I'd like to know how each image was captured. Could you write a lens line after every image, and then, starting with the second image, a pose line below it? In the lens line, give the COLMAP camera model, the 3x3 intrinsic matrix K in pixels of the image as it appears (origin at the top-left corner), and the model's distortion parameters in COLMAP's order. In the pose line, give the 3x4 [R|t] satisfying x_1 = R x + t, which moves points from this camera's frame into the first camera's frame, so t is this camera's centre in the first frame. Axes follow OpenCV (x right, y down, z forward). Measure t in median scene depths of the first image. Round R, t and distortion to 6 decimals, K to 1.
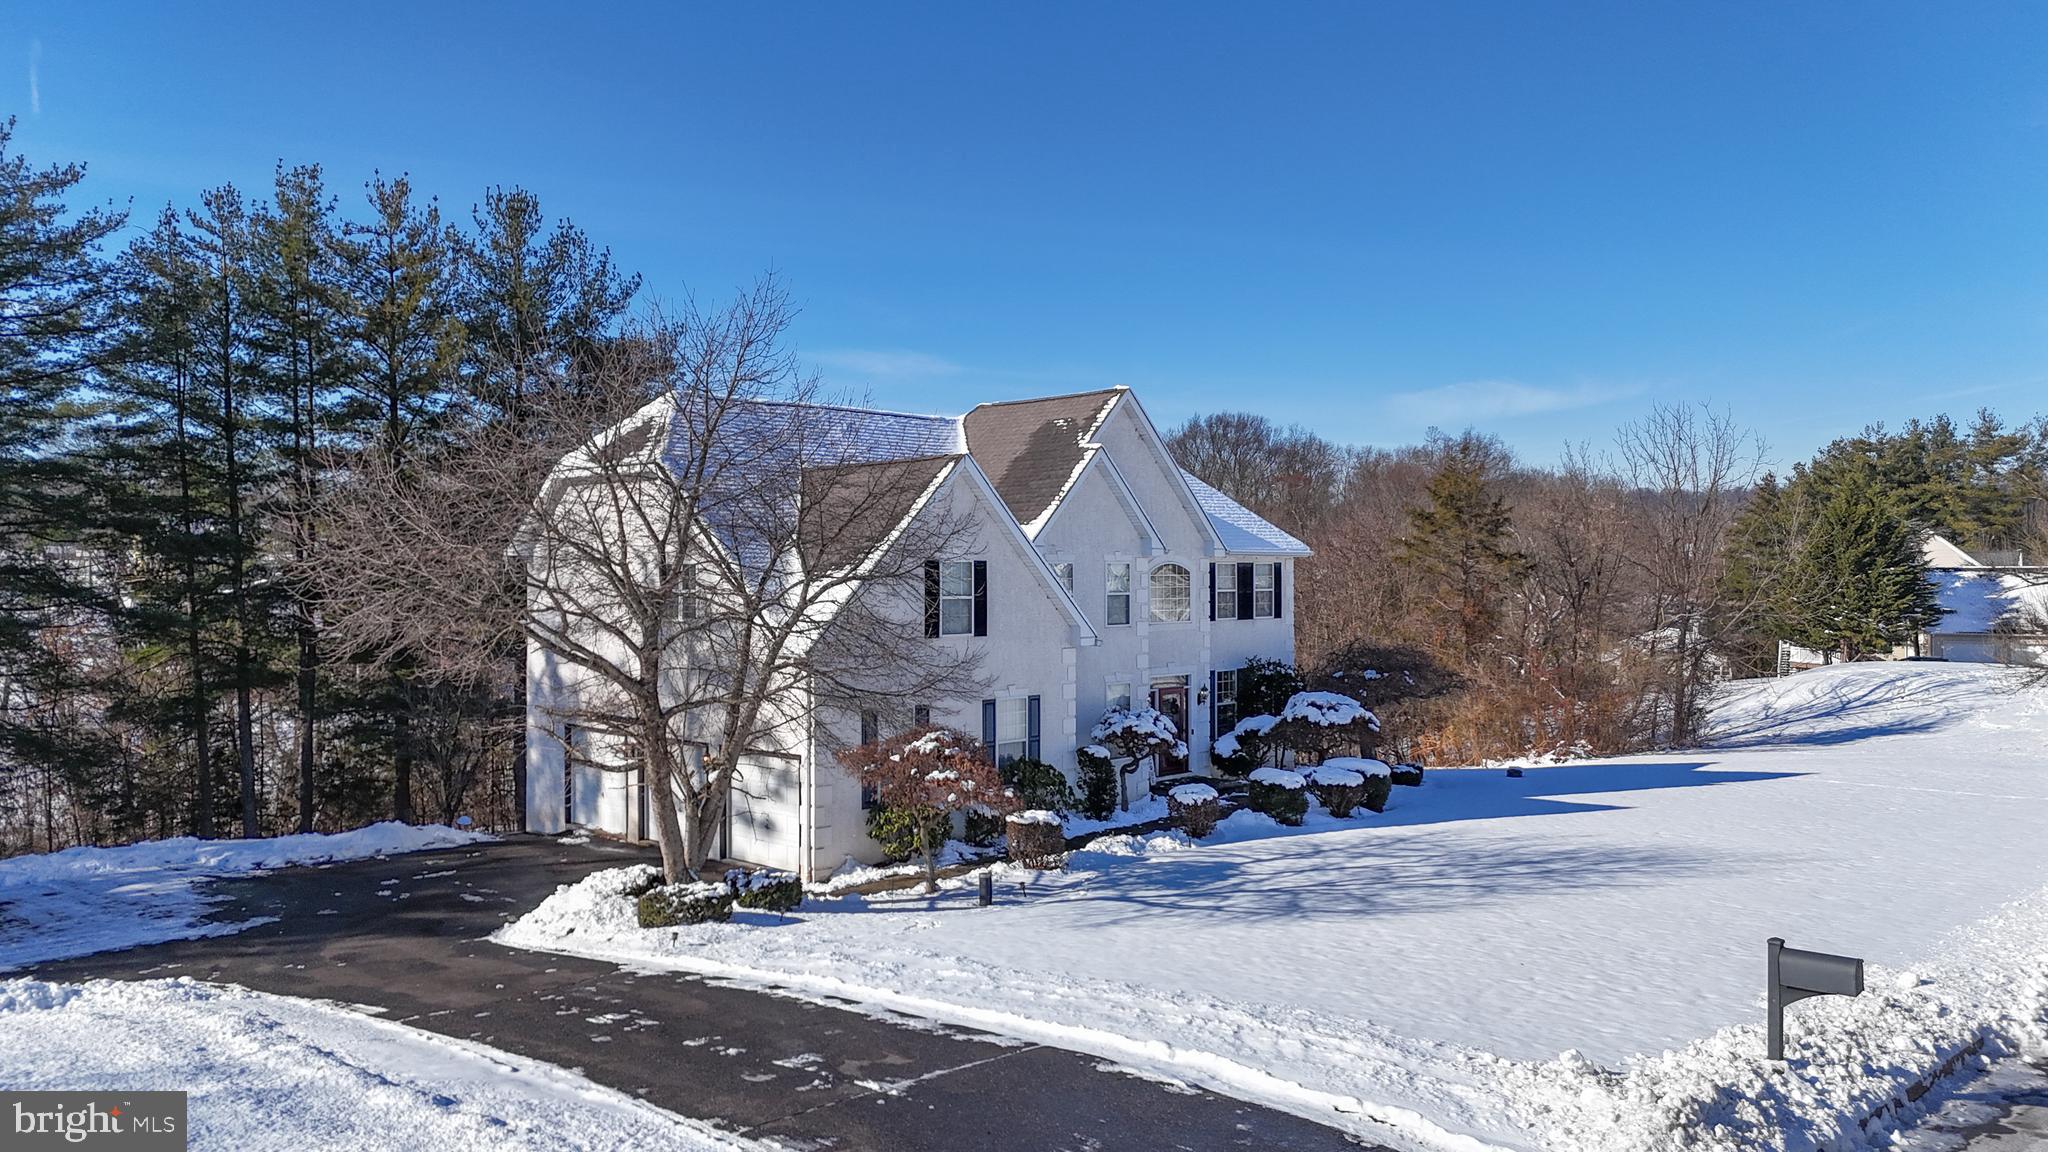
lens RADIAL K [[1511.3, 0, 1025.8], [0, 1511.3, 572.4], [0, 0, 1]] dist [0.088142, -0.079145]
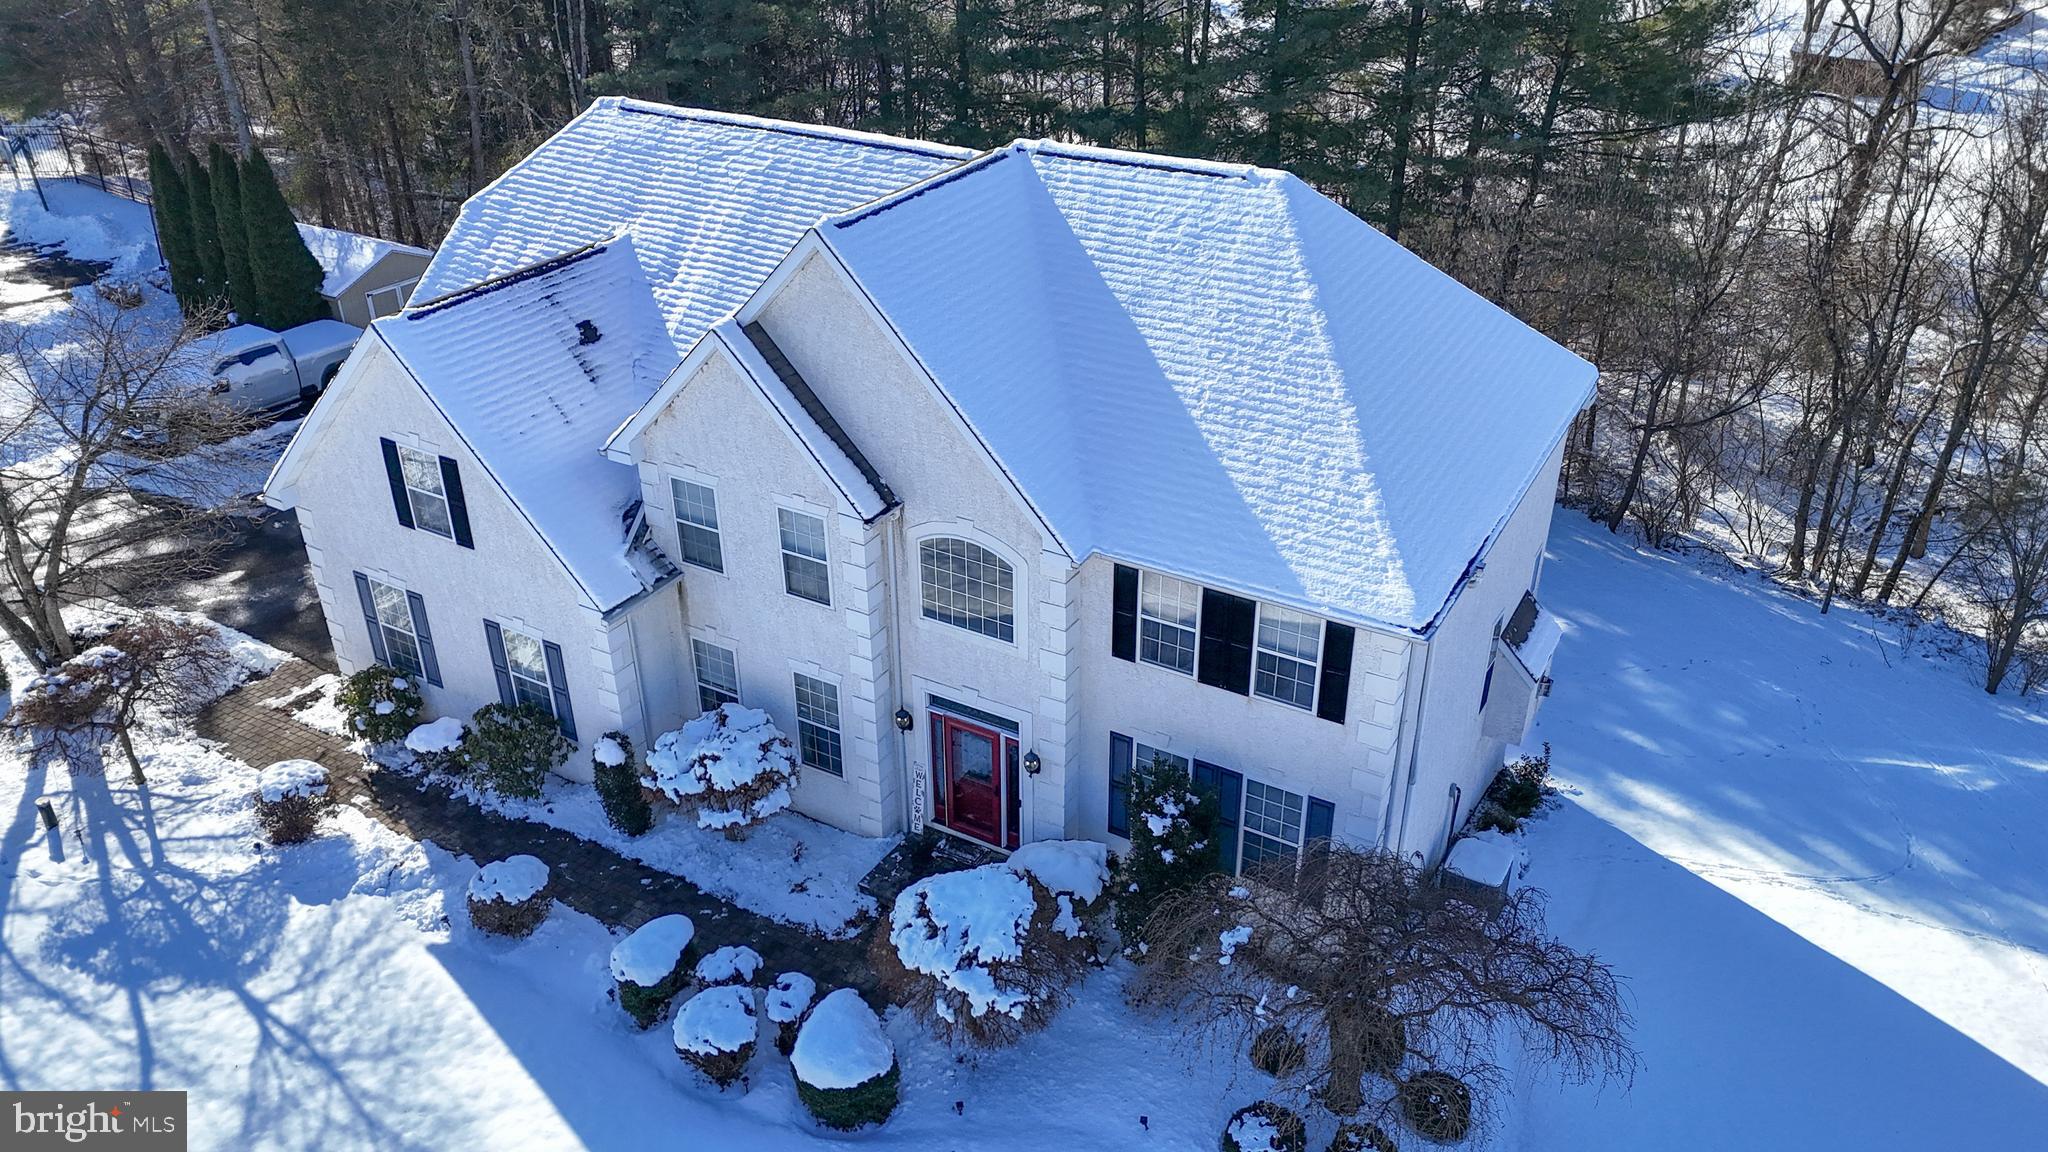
lens RADIAL K [[1511.3, 0, 1024.9], [0, 1511.3, 581.2], [0, 0, 1]] dist [0.088142, -0.079145]
pose [[0.247755, 0.481986, -0.840421, 0.534478], [0.002219, 0.867181, 0.497988, -0.250679], [0.968820, -0.125244, 0.213779, 0.833971]]
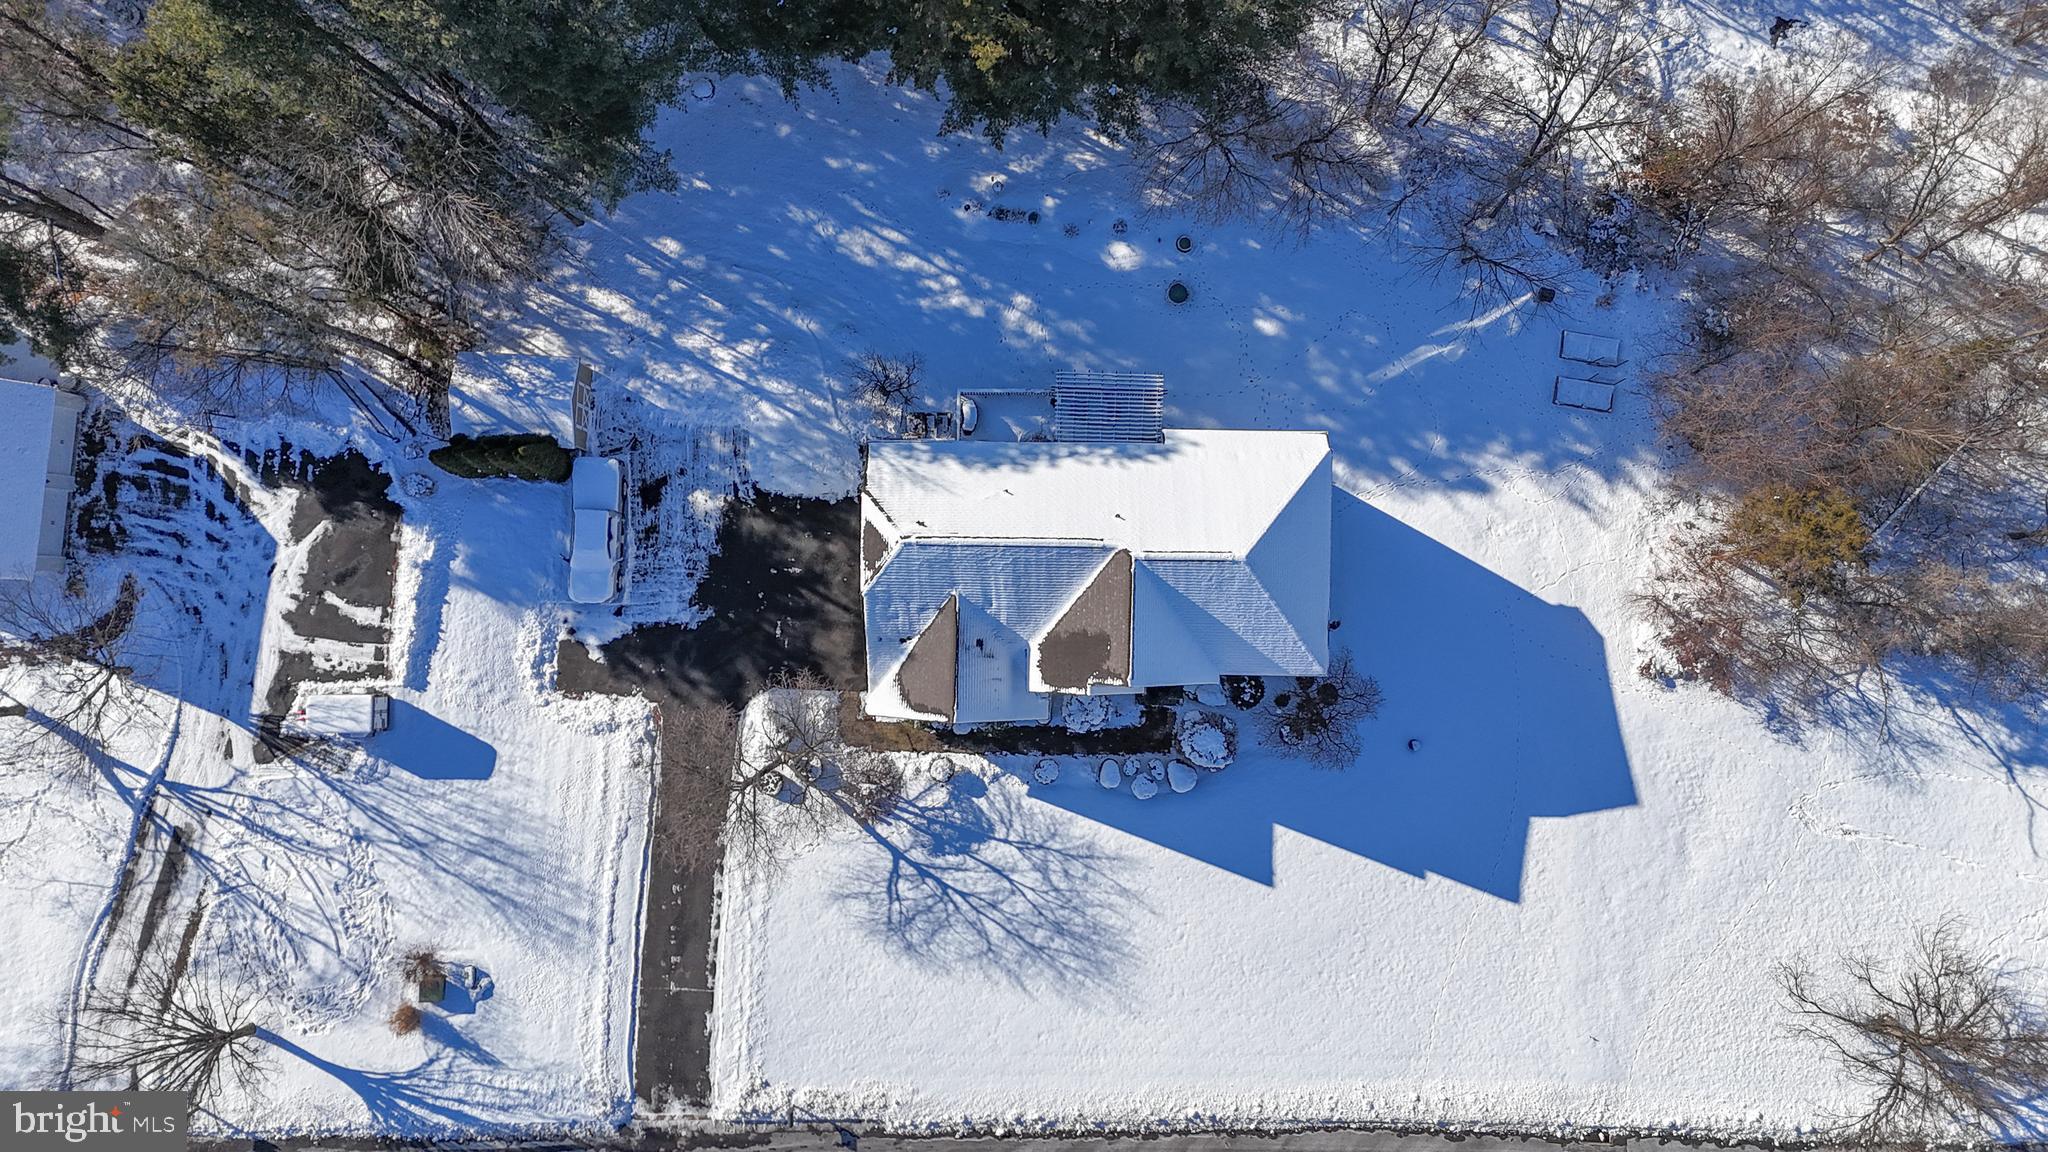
lens RADIAL K [[1511.3, 0, 1023.6], [0, 1511.3, 609.1], [0, 0, 1]] dist [0.088142, -0.079145]
pose [[0.680112, 0.733104, -0.002335, -0.056521], [-0.020242, 0.021963, 0.999554, -1.541964], [0.732829, -0.679761, 0.029776, 0.817141]]
